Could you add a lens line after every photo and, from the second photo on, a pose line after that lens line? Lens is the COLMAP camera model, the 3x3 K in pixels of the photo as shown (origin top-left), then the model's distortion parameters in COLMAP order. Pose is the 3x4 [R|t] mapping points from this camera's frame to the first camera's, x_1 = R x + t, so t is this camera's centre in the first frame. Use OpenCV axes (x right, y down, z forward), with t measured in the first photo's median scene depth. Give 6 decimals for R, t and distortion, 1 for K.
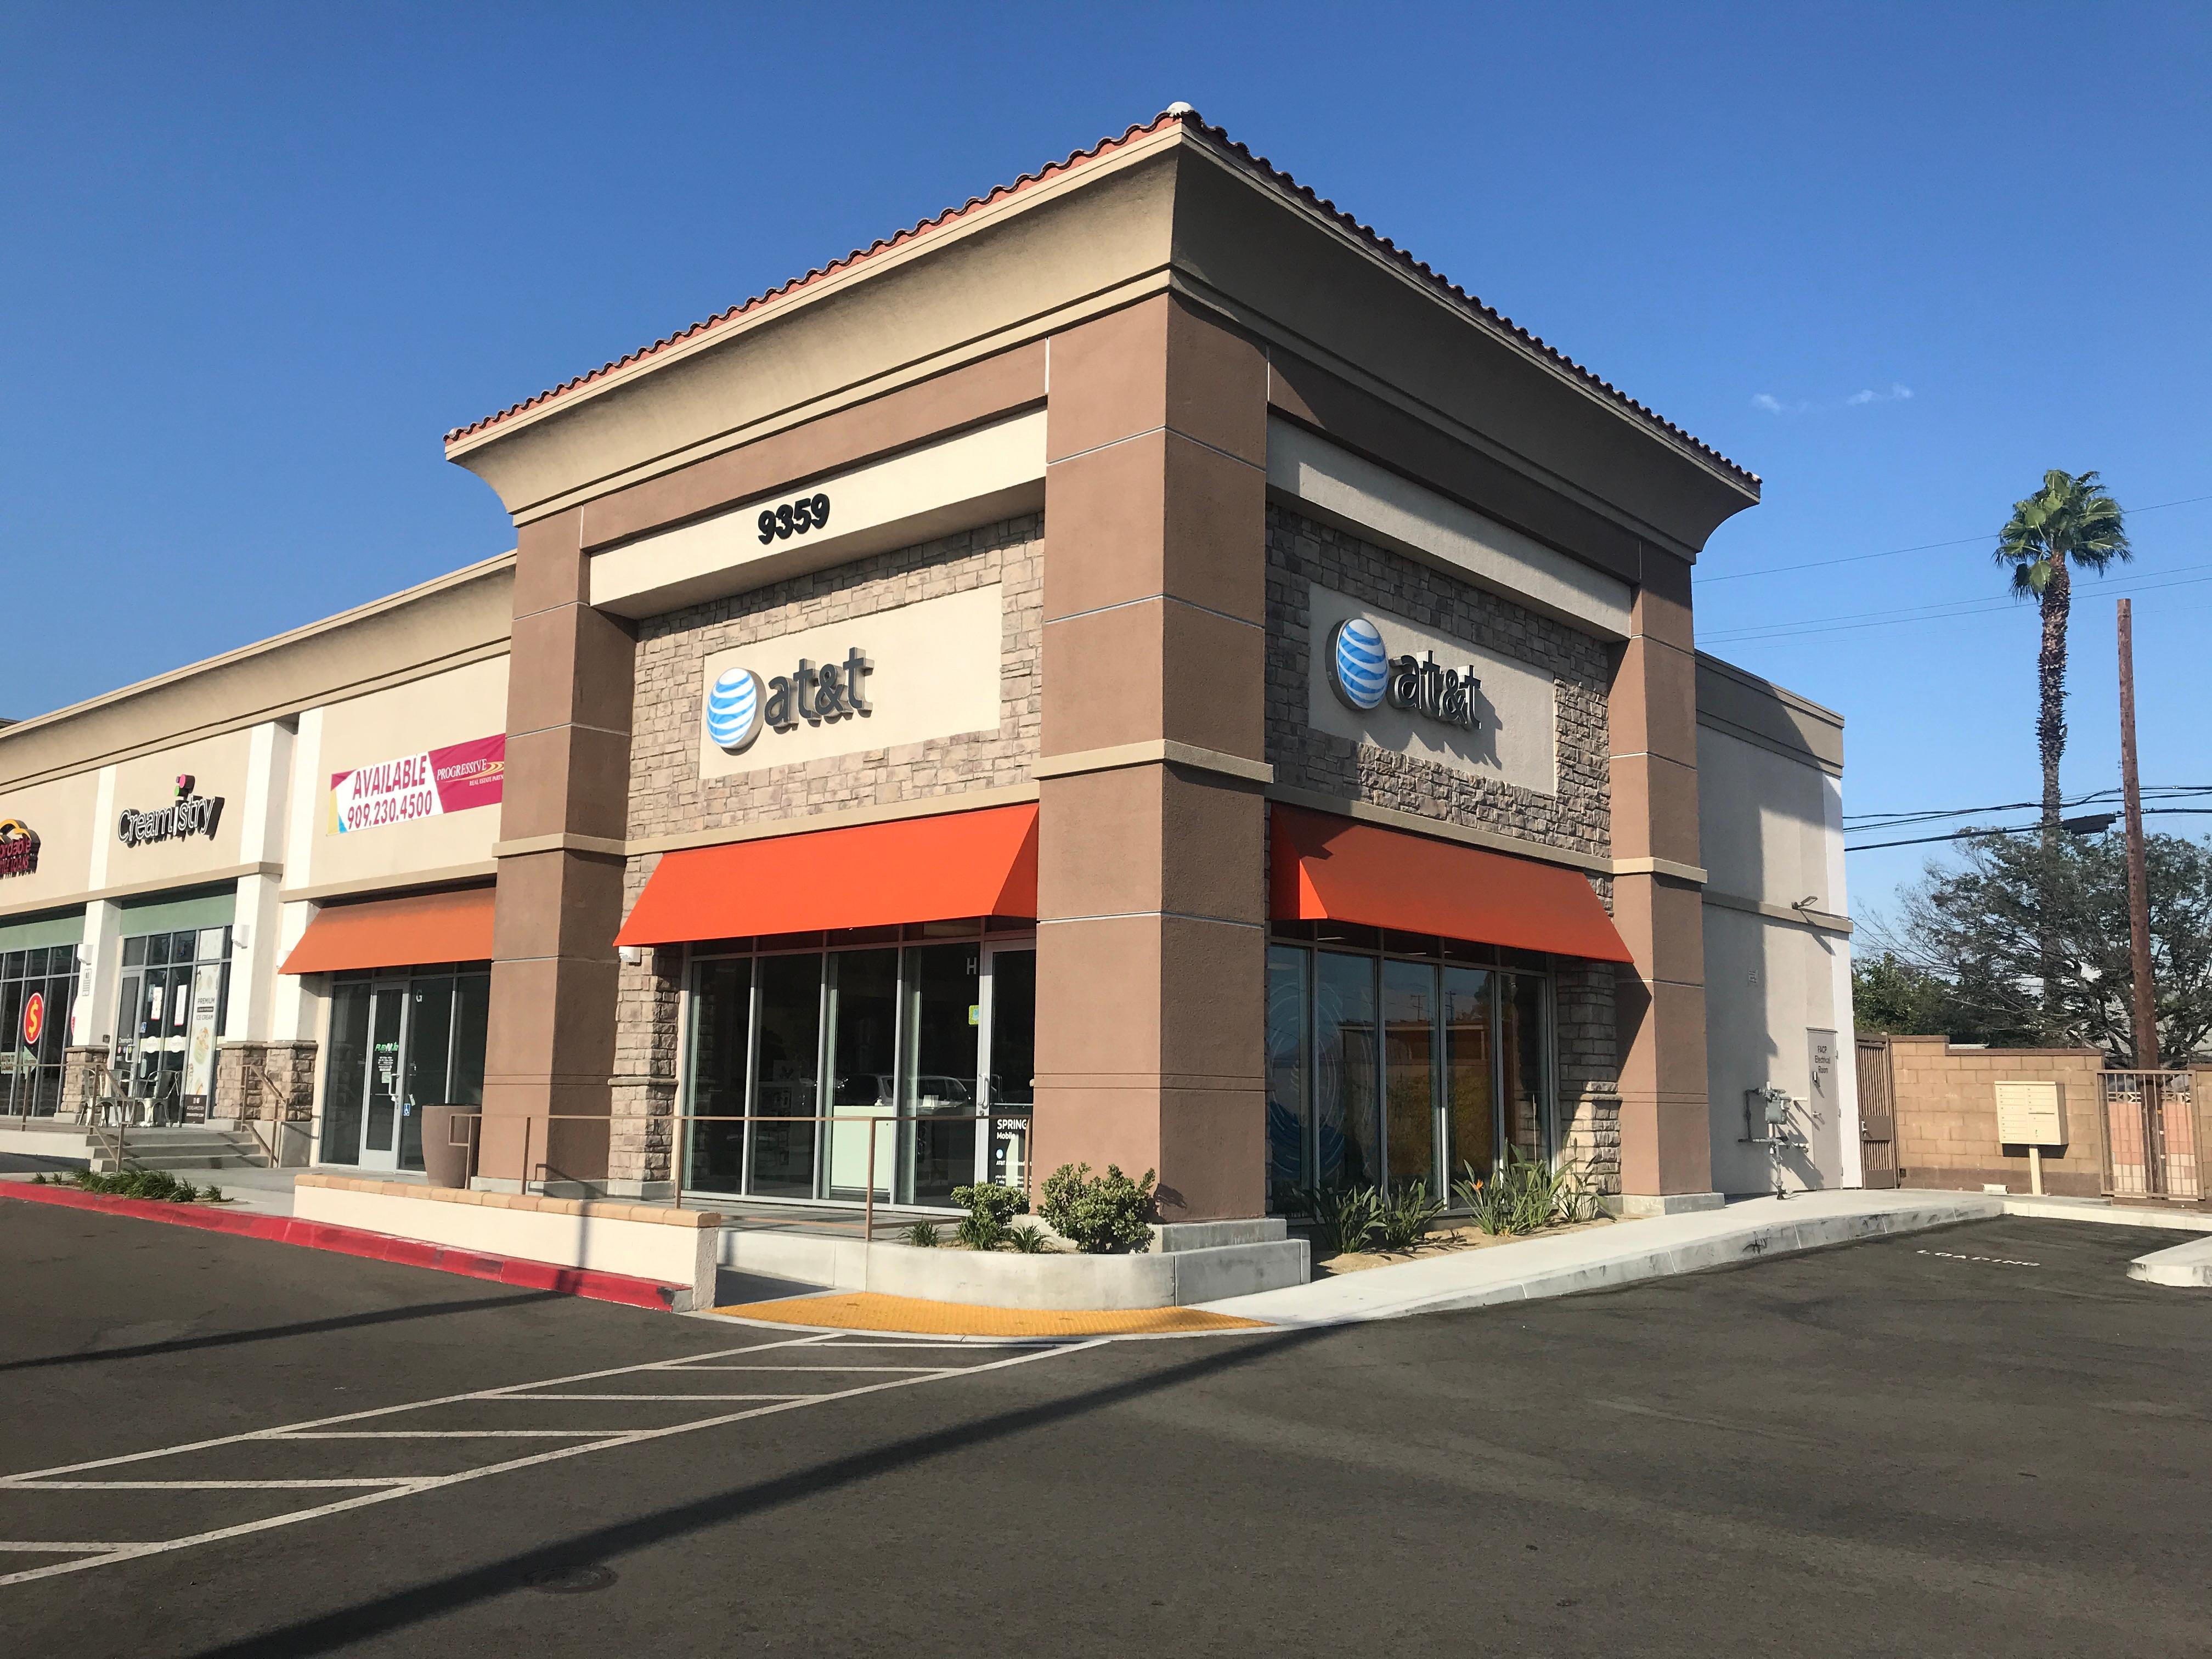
lens RADIAL K [[1759.1, 0, 1106.0], [0, 1759.1, 829.5], [0, 0, 1]] dist [-0.000901, -0.001924]
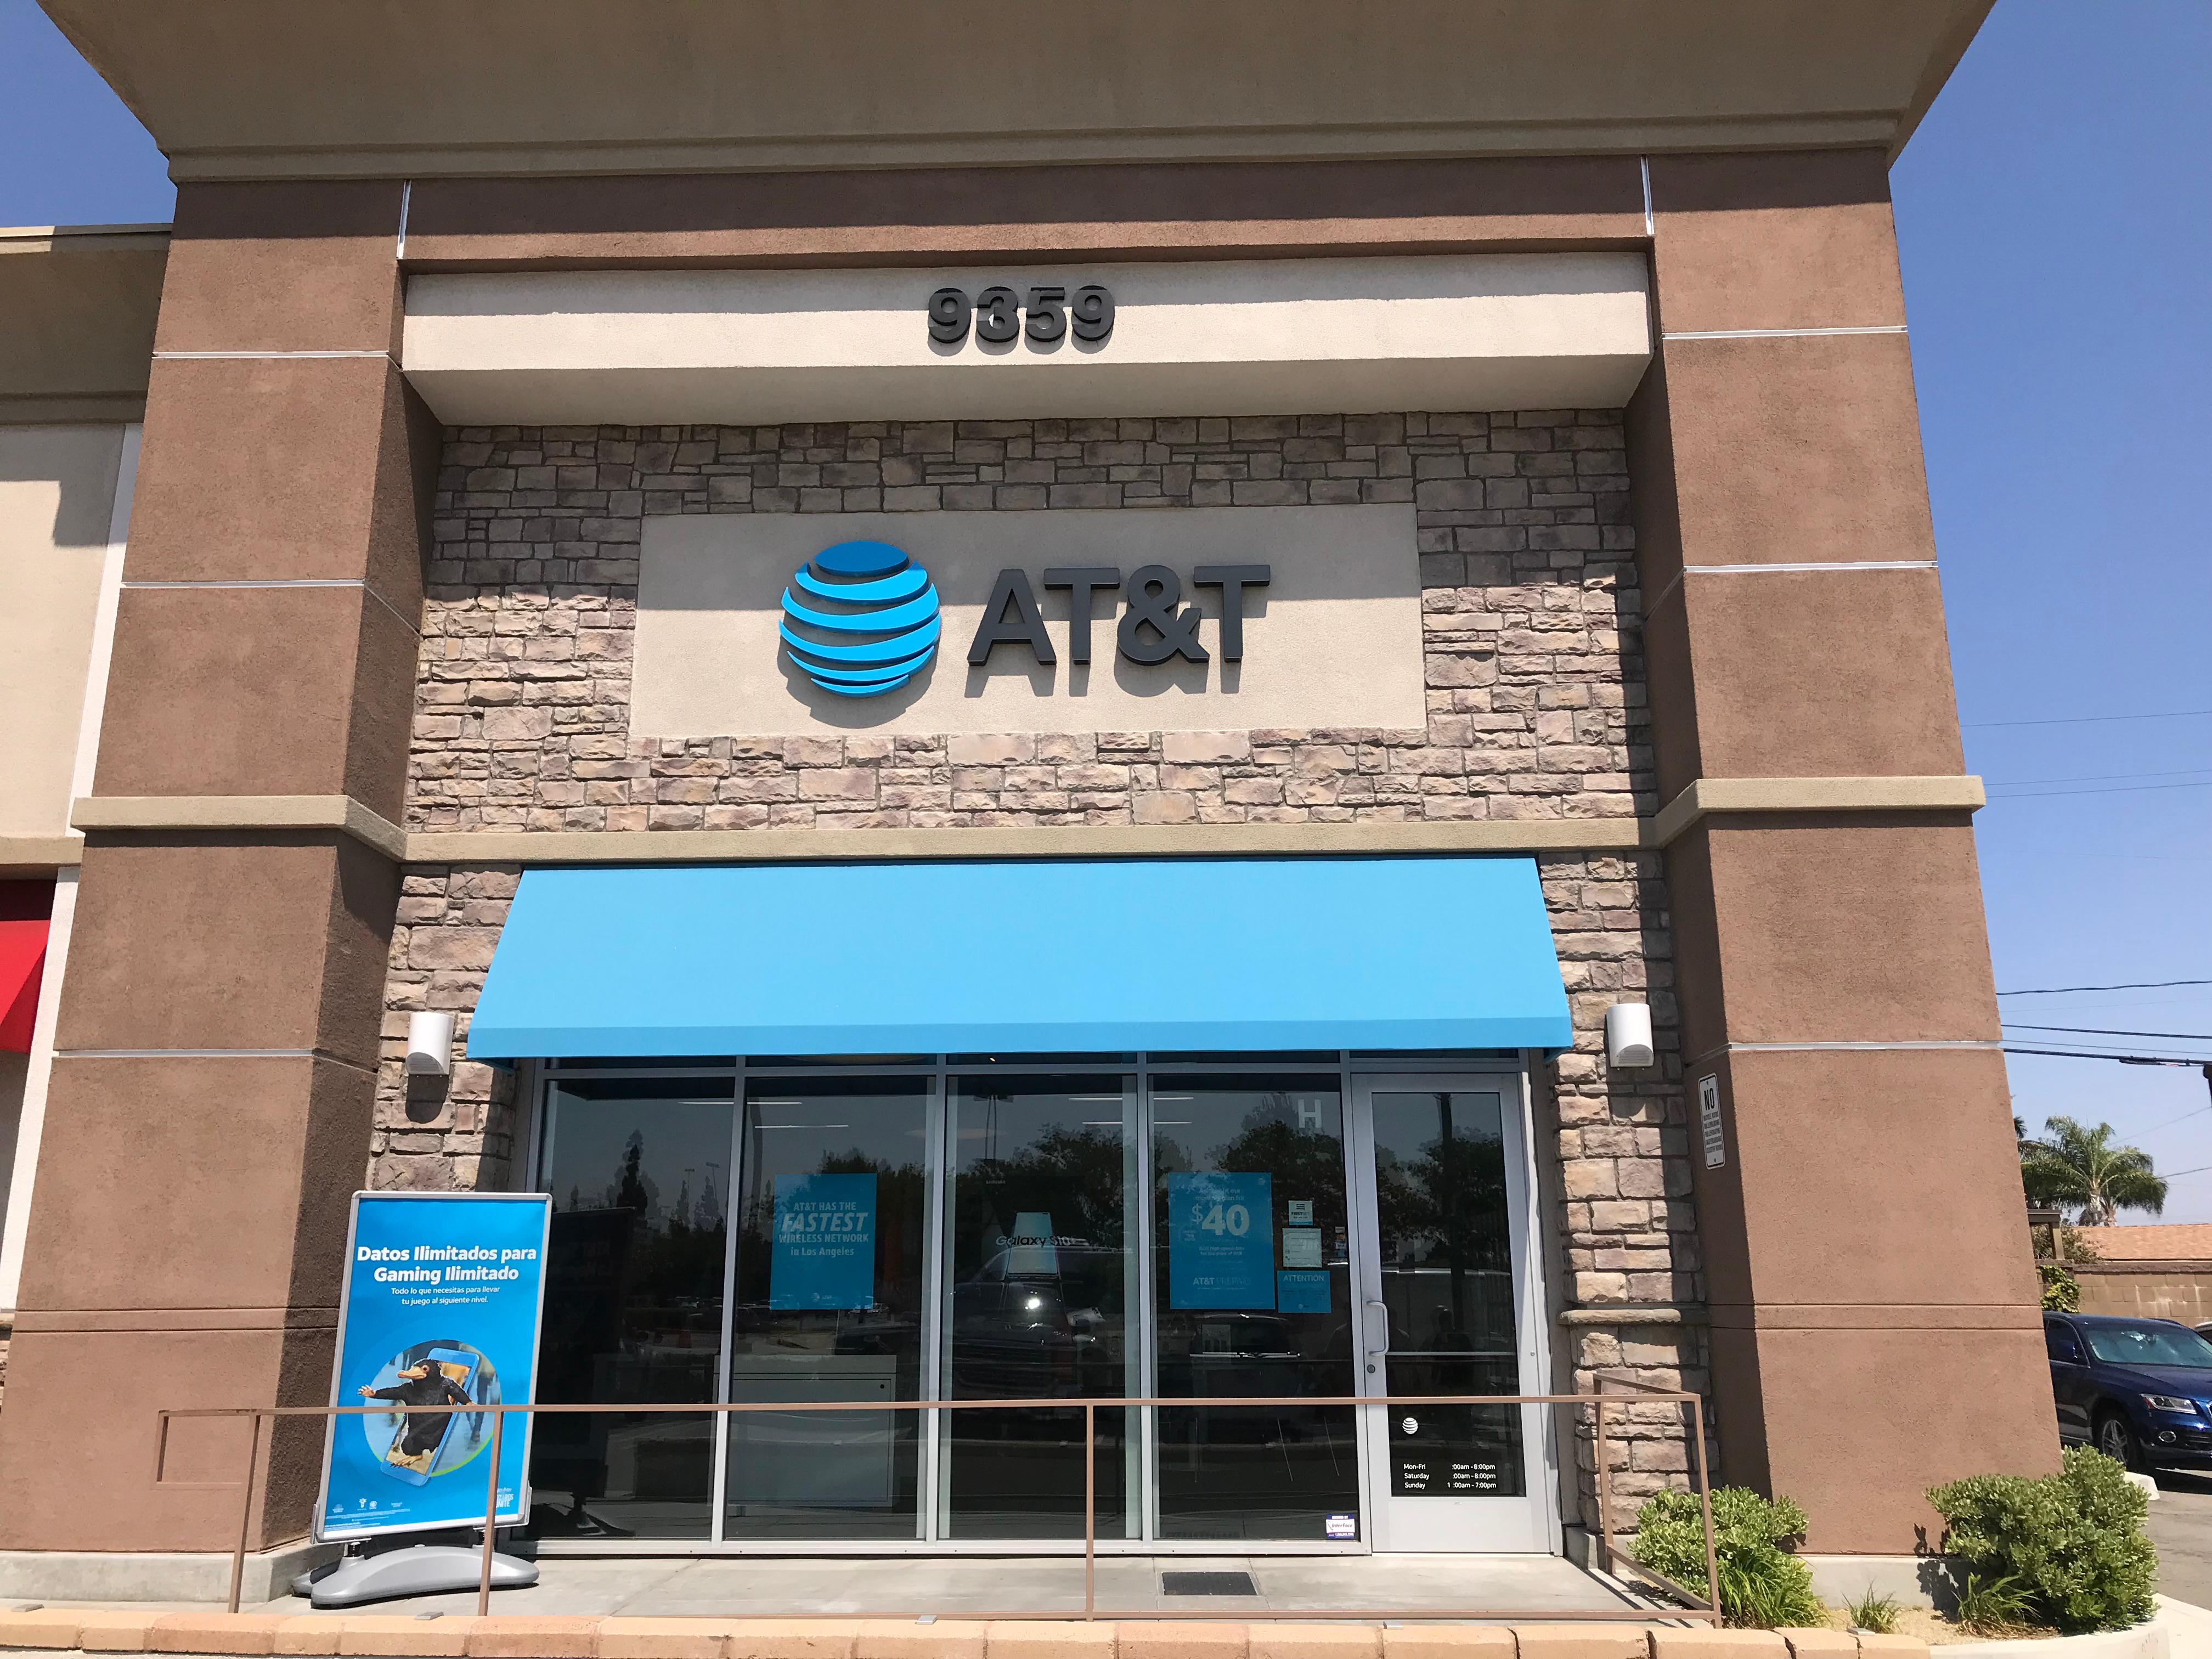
lens RADIAL K [[1759.1, 0, 1106.0], [0, 1759.1, 829.5], [0, 0, 1]] dist [-0.000901, -0.001924]
pose [[0.759035, 0.147970, 0.634012, -0.490774], [-0.076153, 0.987324, -0.139258, 0.067586], [-0.646581, 0.057420, 0.760681, 0.539376]]
